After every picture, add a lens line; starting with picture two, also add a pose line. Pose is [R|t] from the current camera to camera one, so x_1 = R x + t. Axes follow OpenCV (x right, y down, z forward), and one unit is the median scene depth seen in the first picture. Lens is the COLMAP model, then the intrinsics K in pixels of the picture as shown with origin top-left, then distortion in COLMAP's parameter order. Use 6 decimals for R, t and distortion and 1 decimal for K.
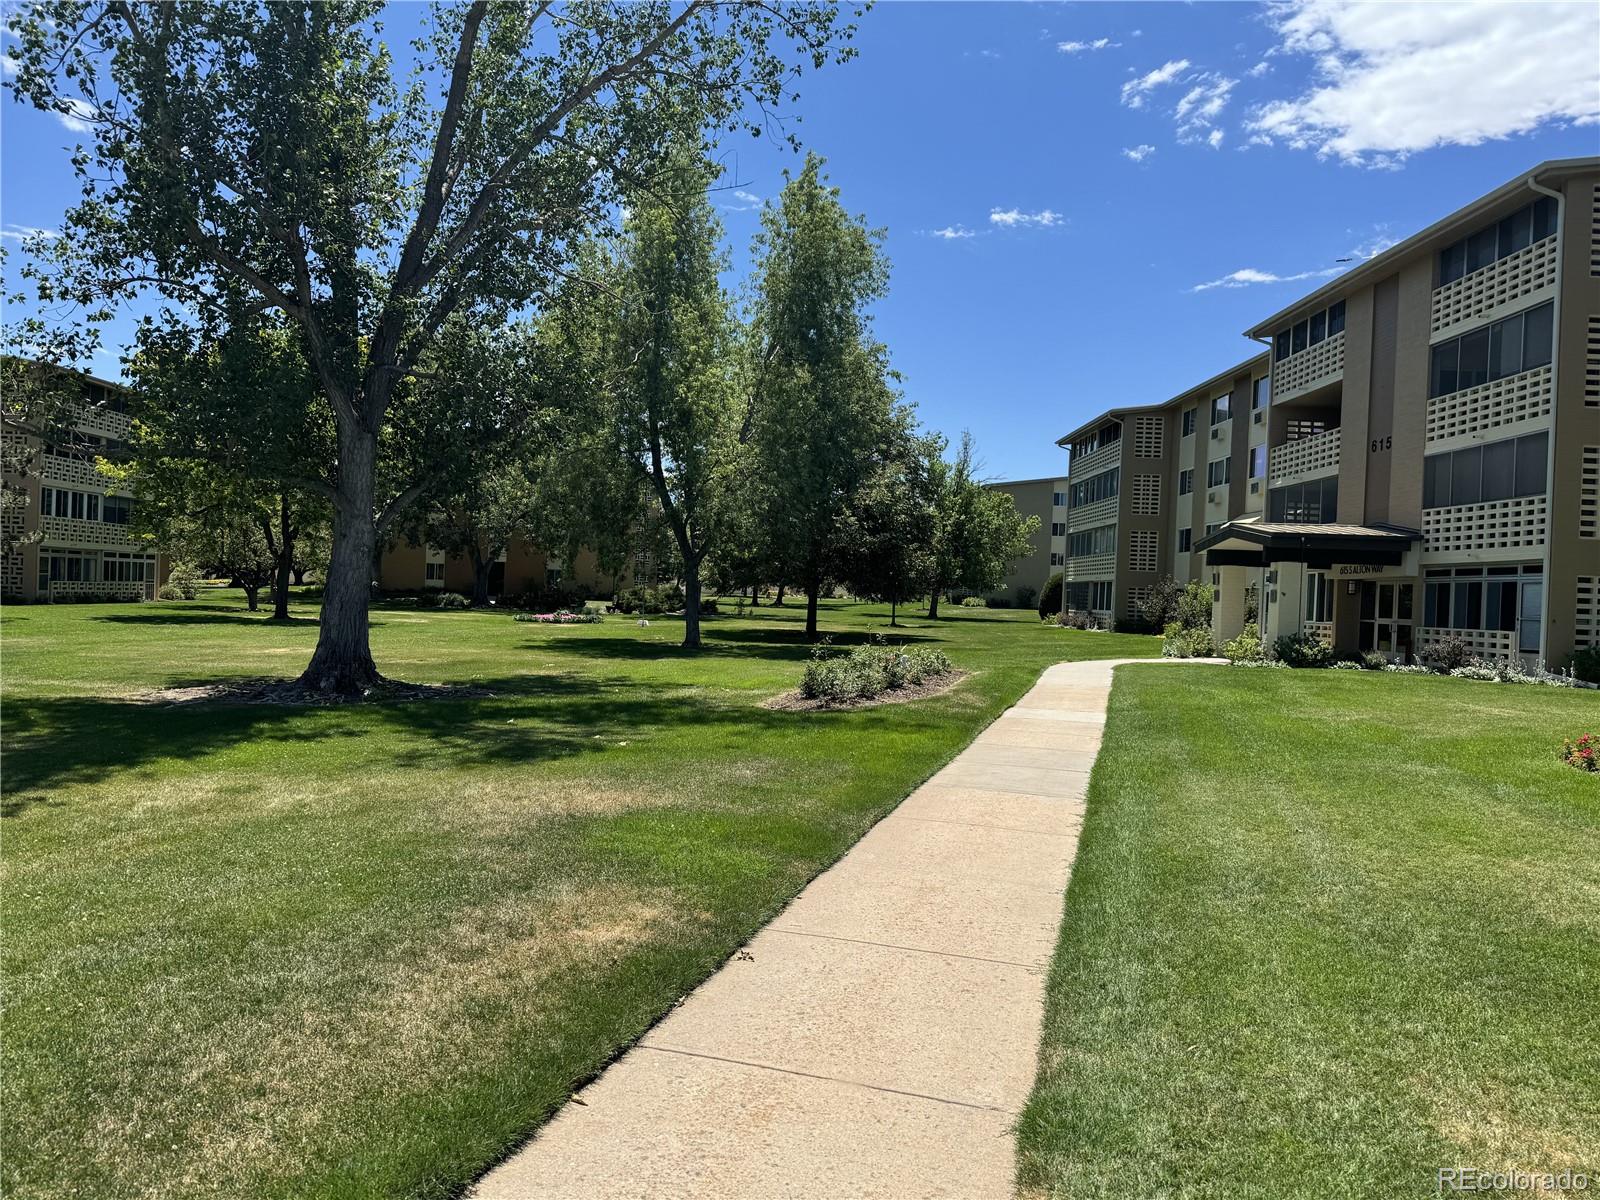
lens RADIAL K [[1113.2, 0, 792.7], [0, 1113.2, 601.6], [0, 0, 1]] dist [-0.009895, -0.023778]
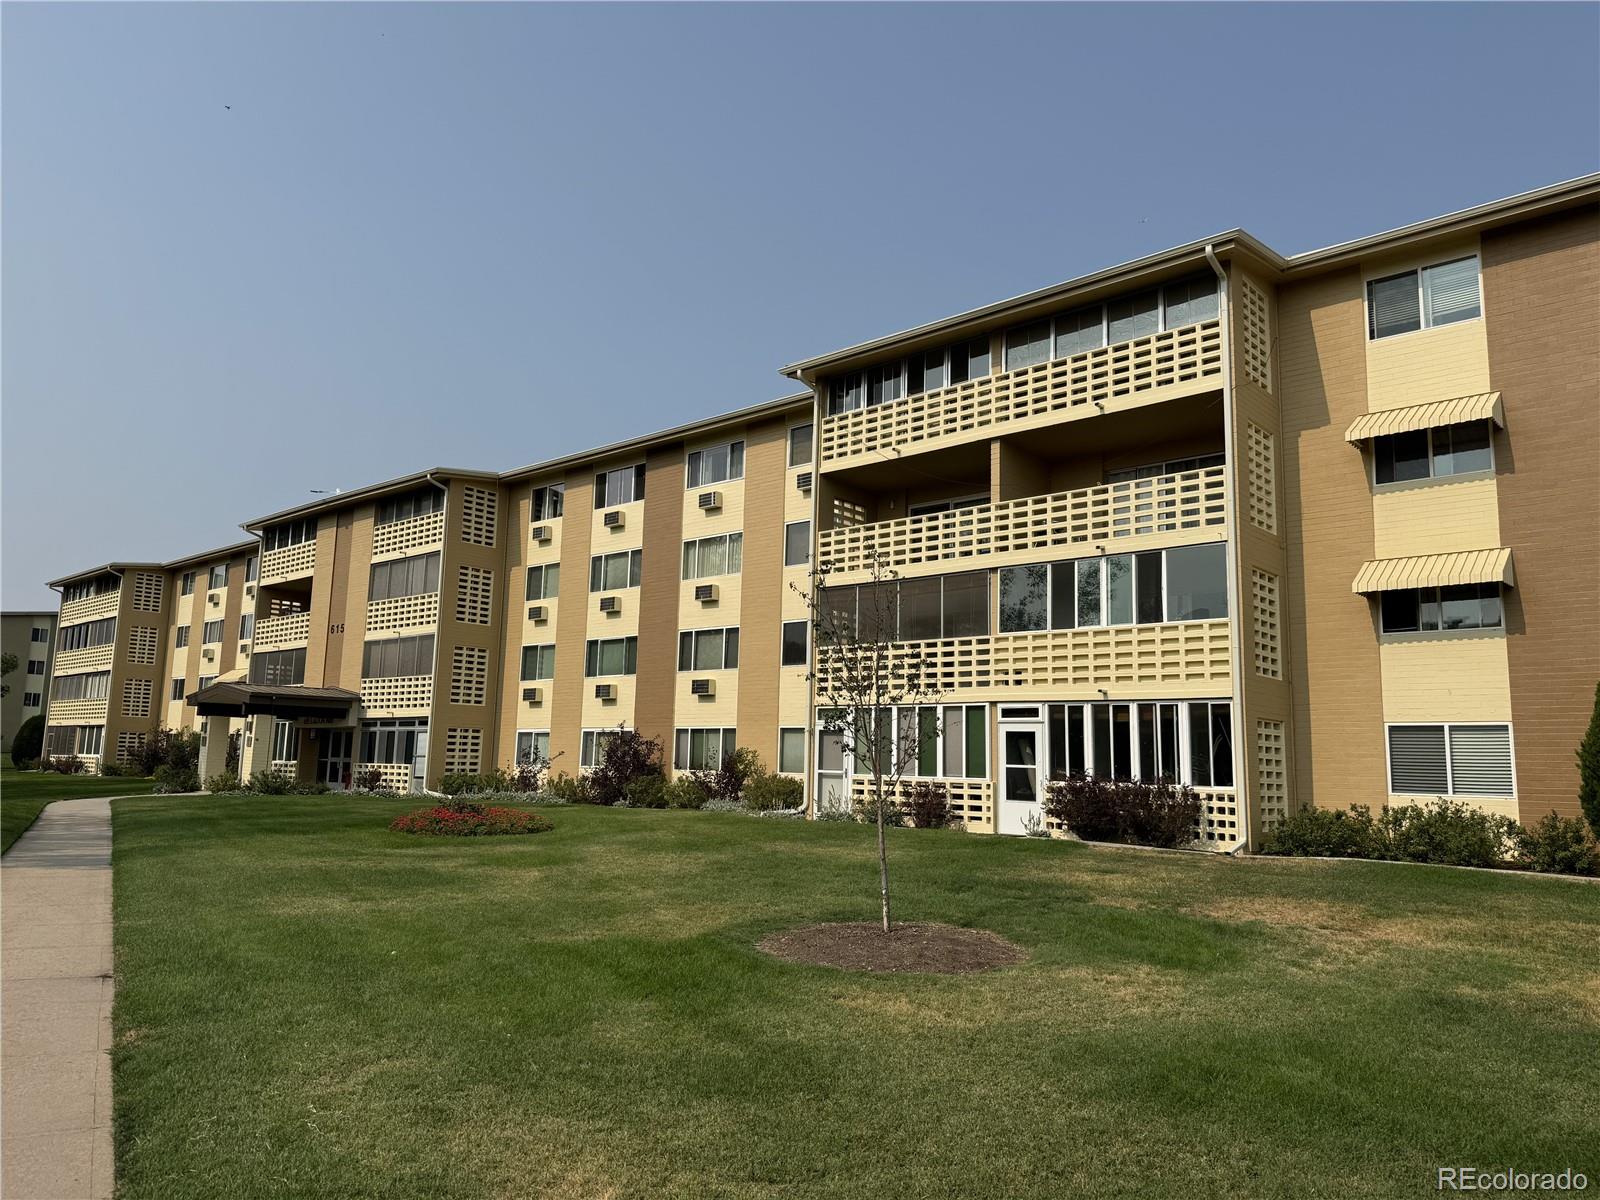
lens RADIAL K [[1113.2, 0, 801.8], [0, 1113.2, 604.3], [0, 0, 1]] dist [-0.009895, -0.023778]
pose [[0.658603, 0.084088, 0.747777, -0.087873], [0.008846, 0.992803, -0.119432, -0.002331], [-0.752438, 0.085273, 0.653120, -0.245231]]
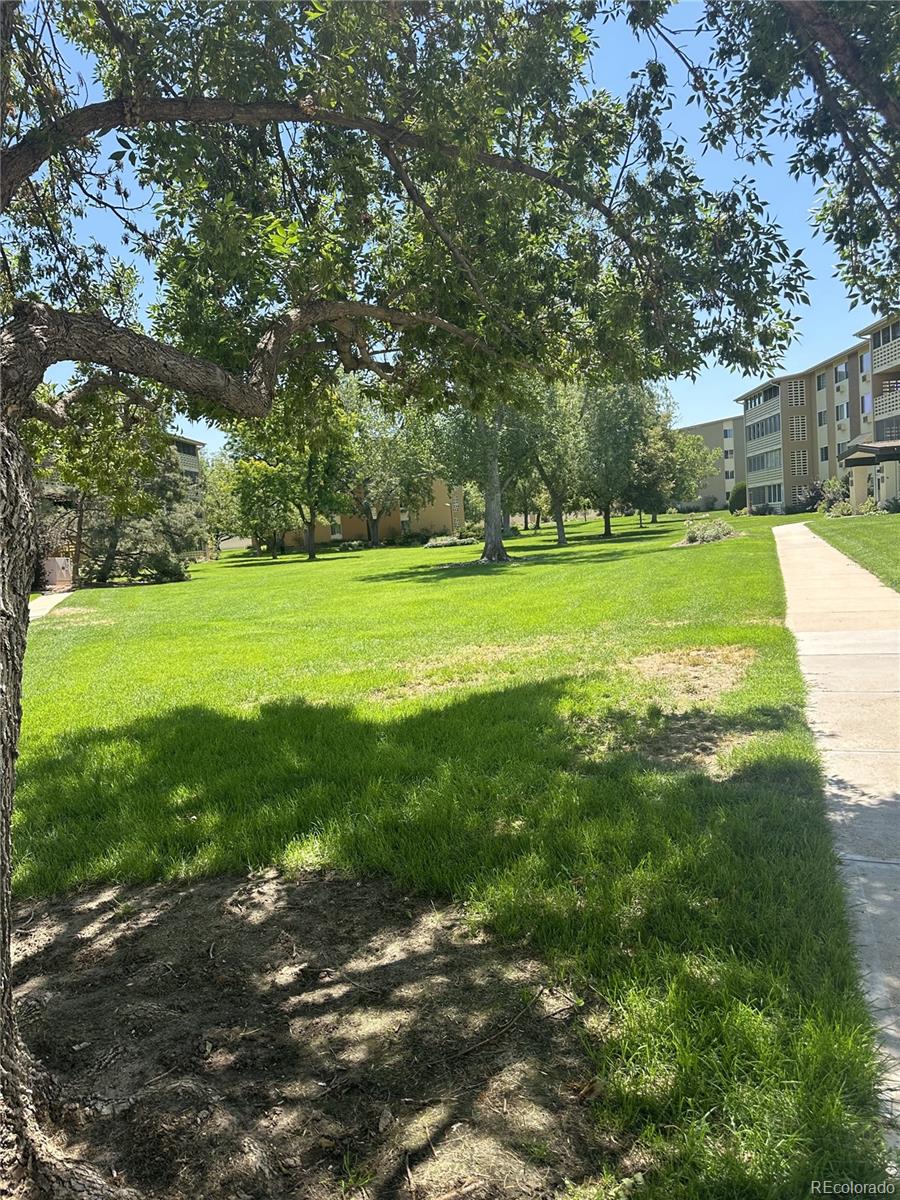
lens RADIAL K [[840.6, 0, 454.8], [0, 840.6, 611.7], [0, 0, 1]] dist [-0.026618, 0.000529]
pose [[0.991189, -0.111557, -0.071415, -0.170301], [0.117639, 0.989191, 0.087529, 0.005365], [0.060879, -0.095159, 0.993599, -0.384573]]
